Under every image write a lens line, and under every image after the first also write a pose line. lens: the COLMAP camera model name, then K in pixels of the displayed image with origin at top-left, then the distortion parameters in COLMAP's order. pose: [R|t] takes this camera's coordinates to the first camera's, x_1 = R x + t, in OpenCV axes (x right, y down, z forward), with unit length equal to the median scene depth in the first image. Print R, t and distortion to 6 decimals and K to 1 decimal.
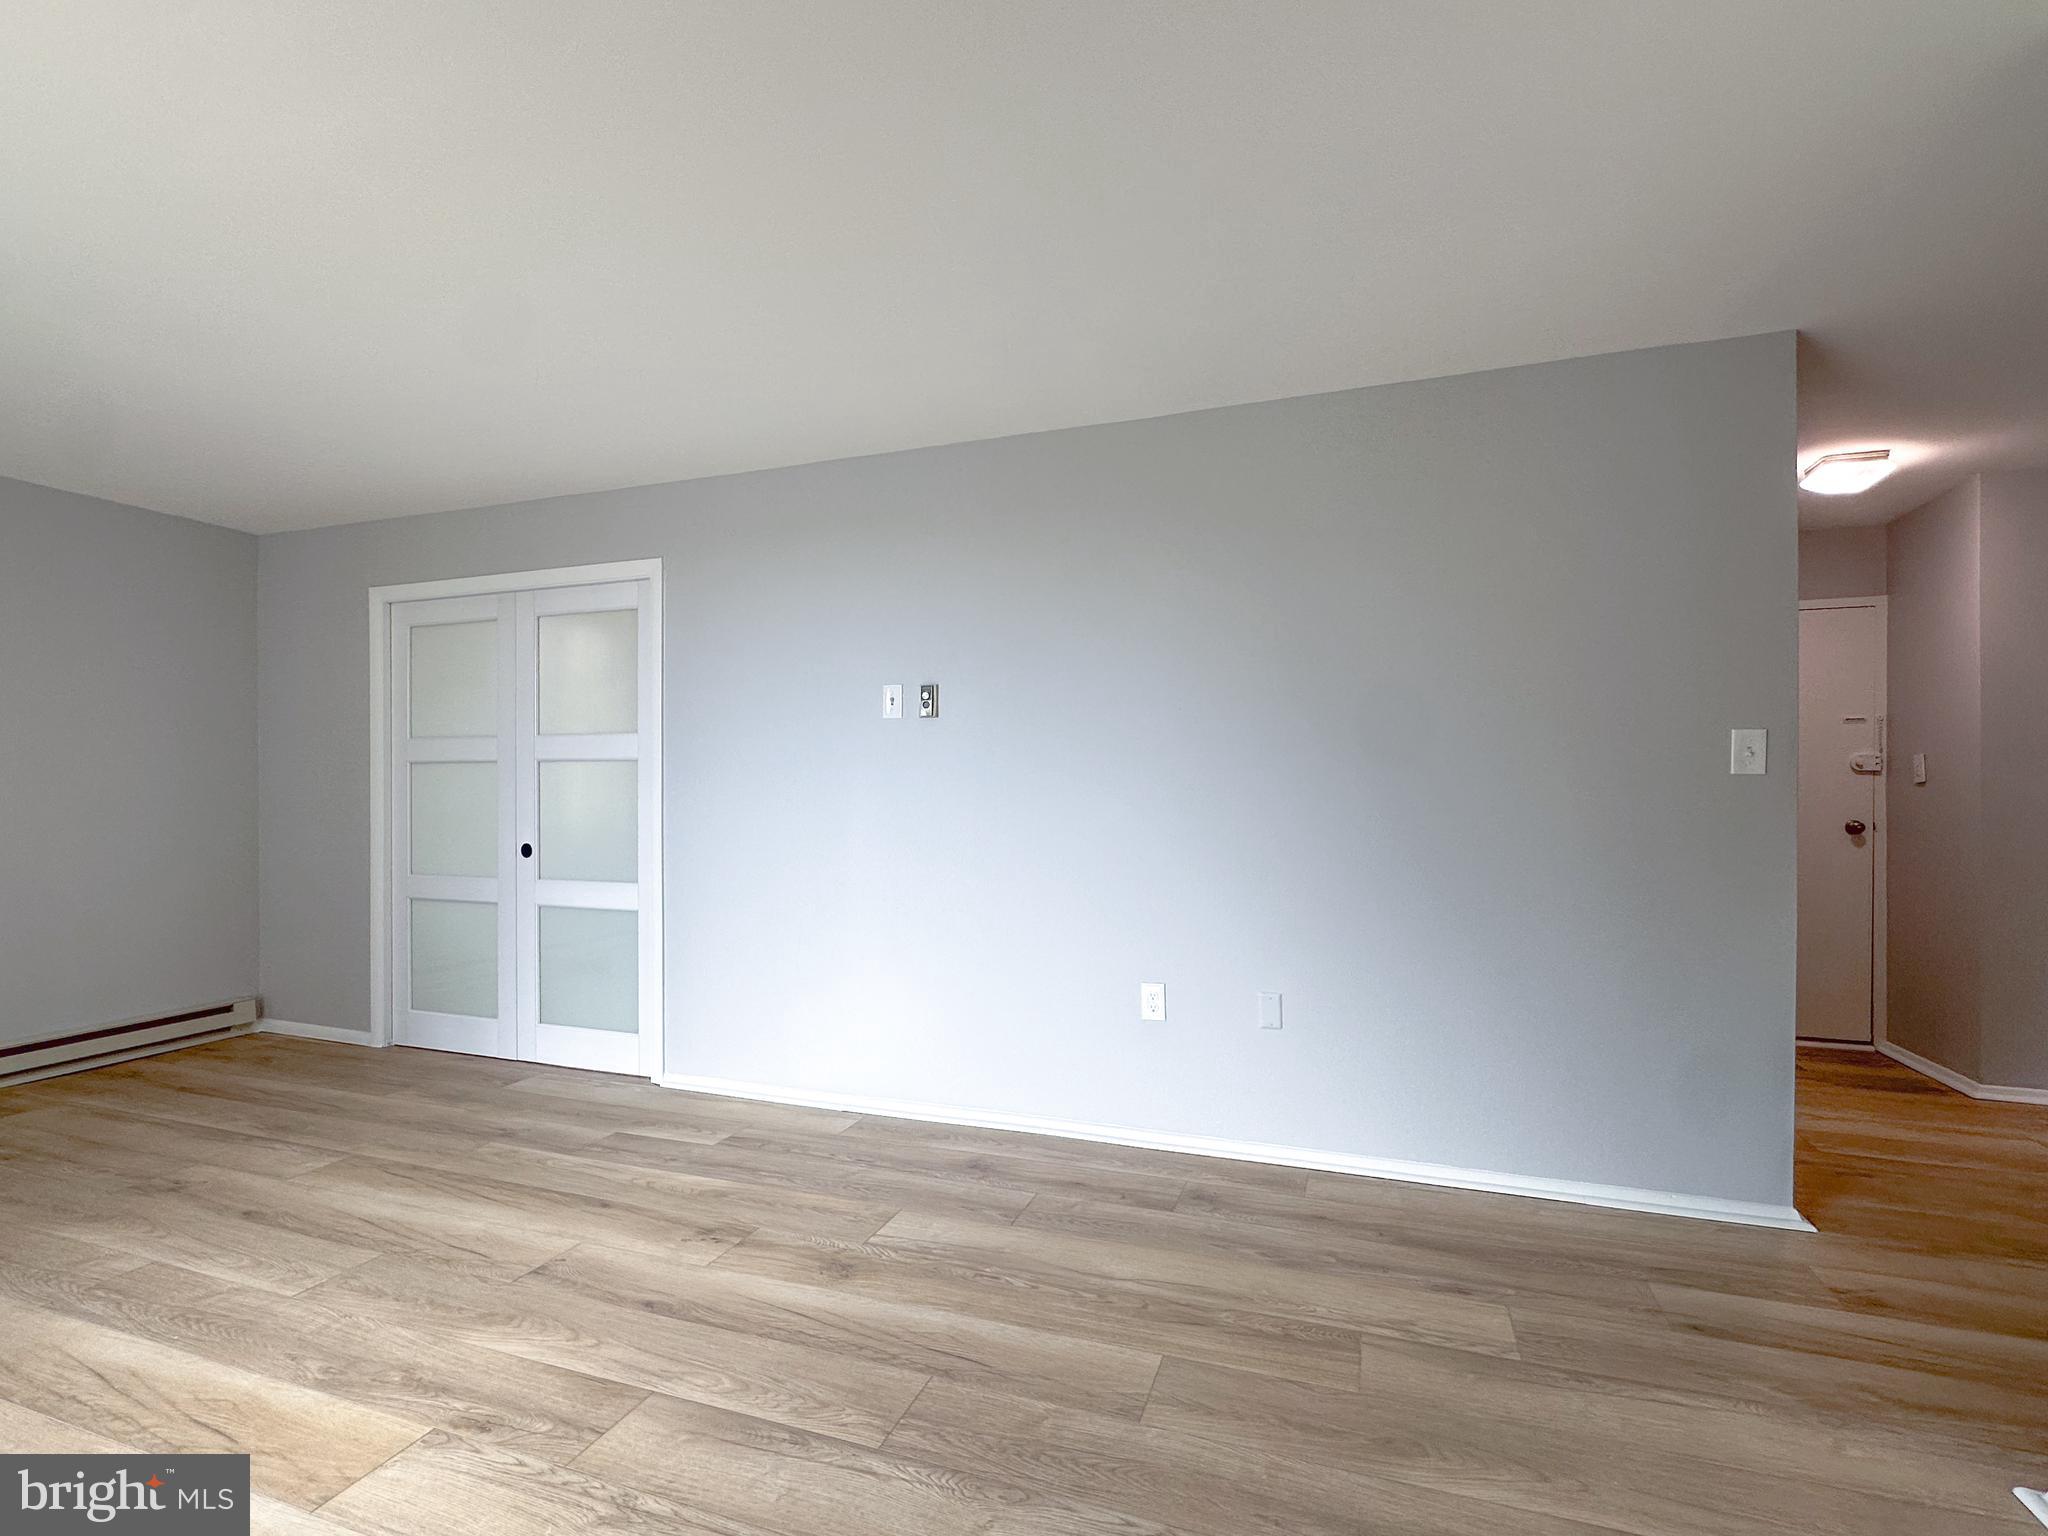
lens RADIAL K [[986.4, 0, 1007.0], [0, 986.4, 800.6], [0, 0, 1]] dist [-0.002338, -0.000776]
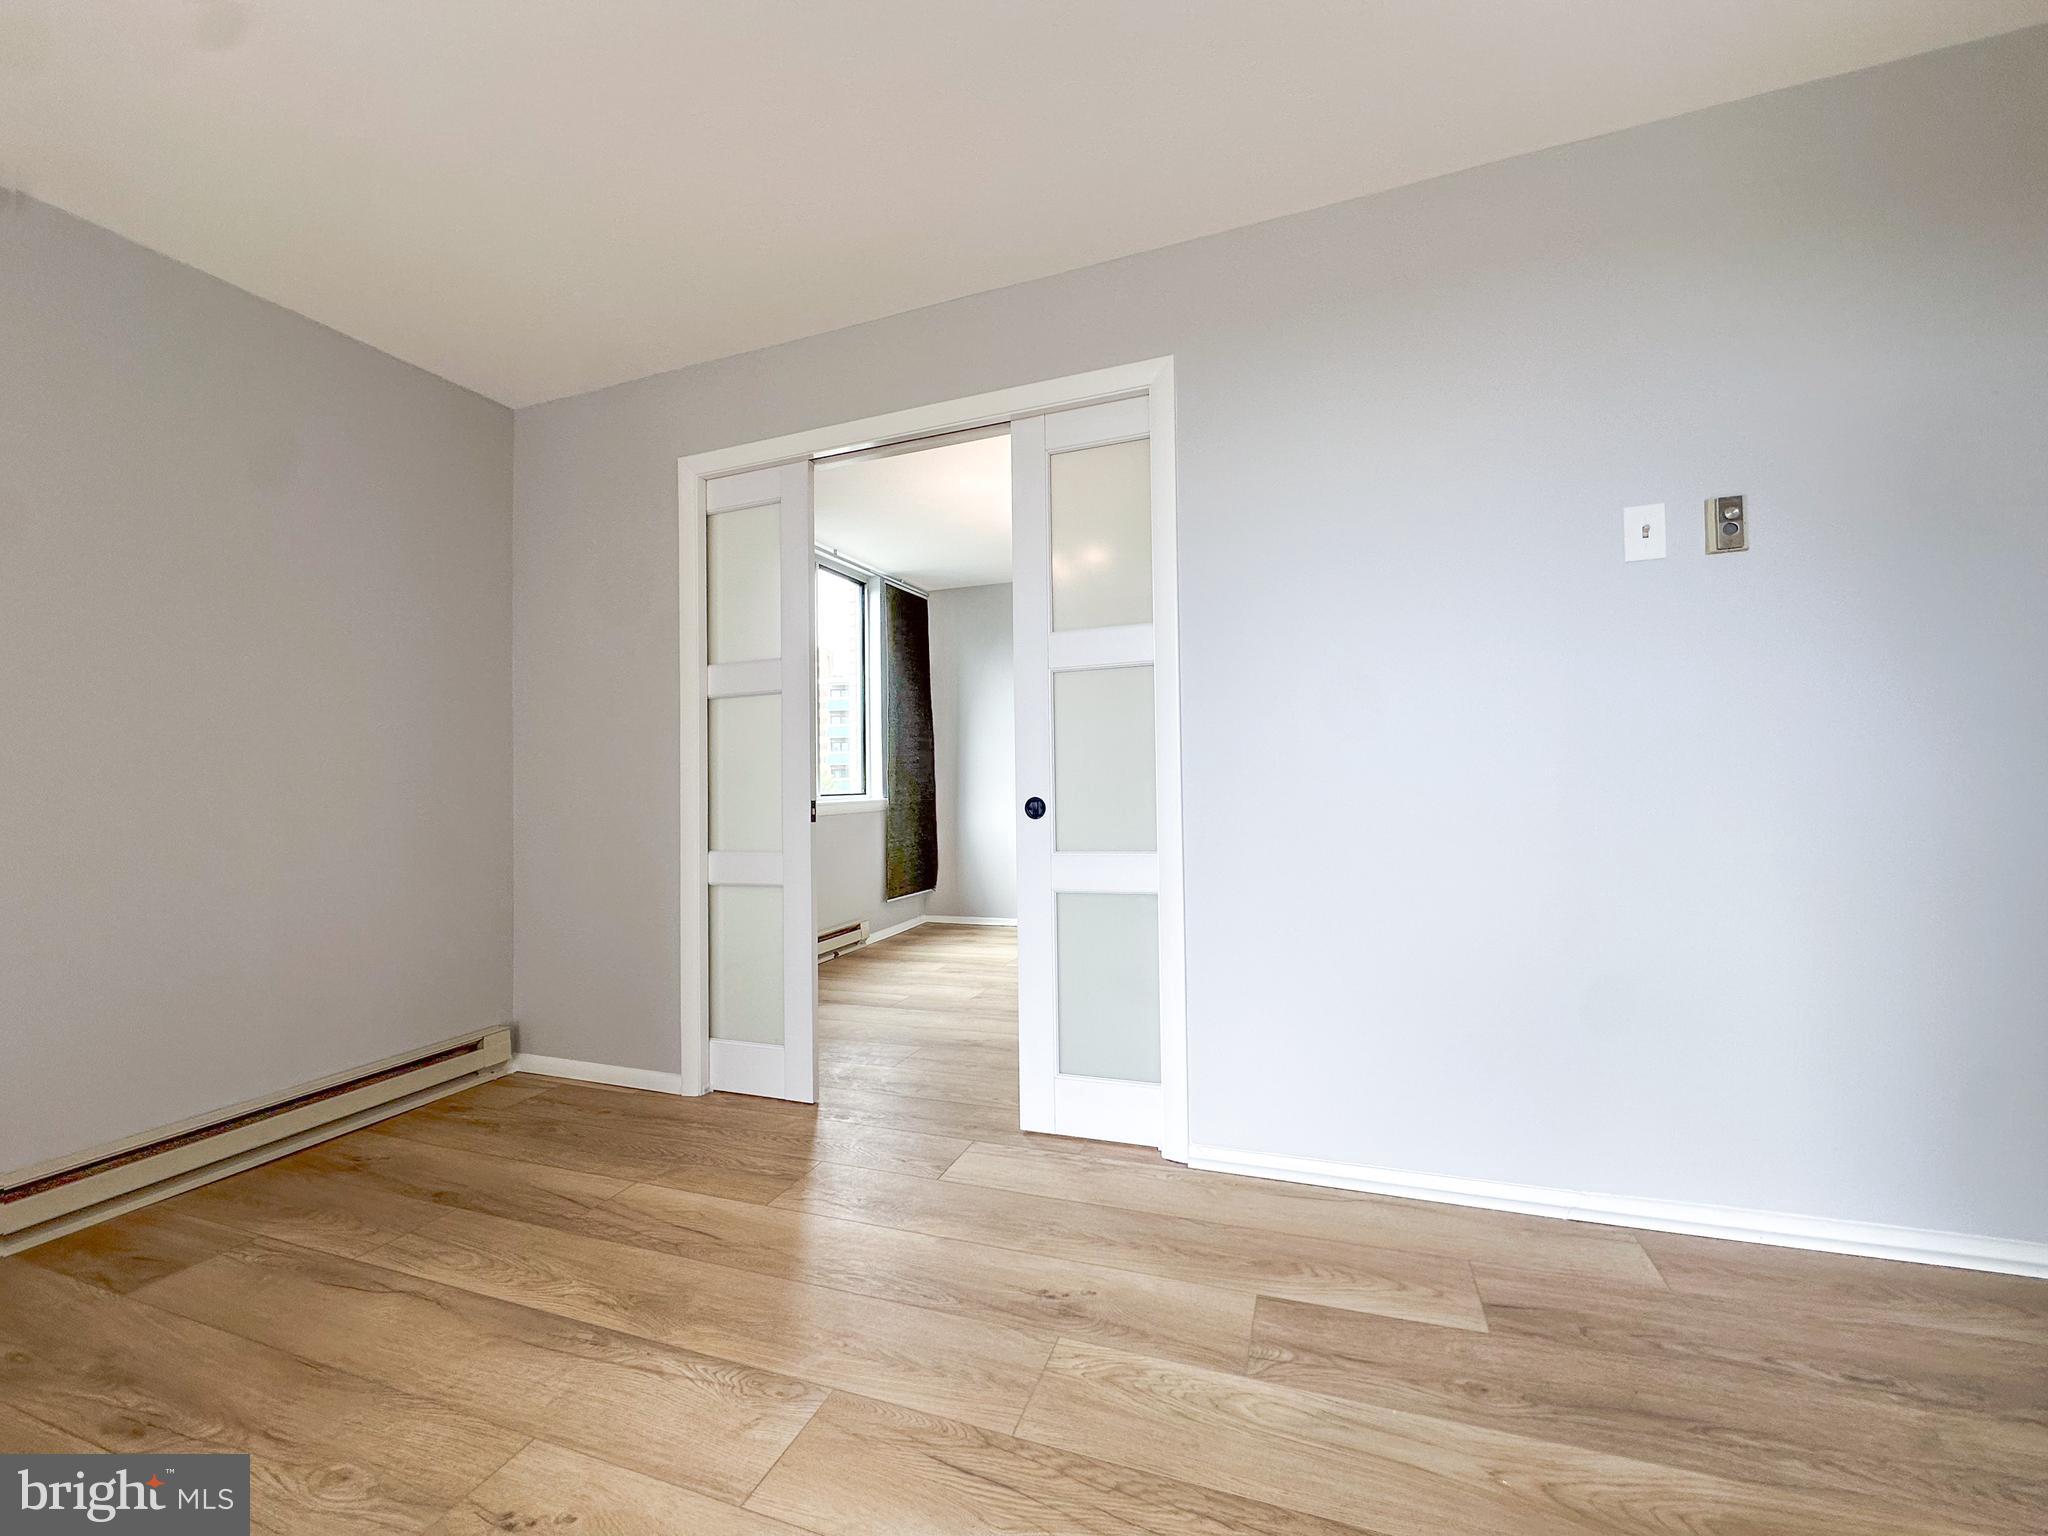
lens RADIAL K [[822.5, 0, 1039.3], [0, 822.5, 758.2], [0, 0, 1]] dist [-0.002490, -0.000181]
pose [[0.999632, -0.026269, 0.006751, -0.542729], [0.026528, 0.998775, -0.041773, 0.053478], [-0.005645, 0.041936, 0.999104, 0.556058]]
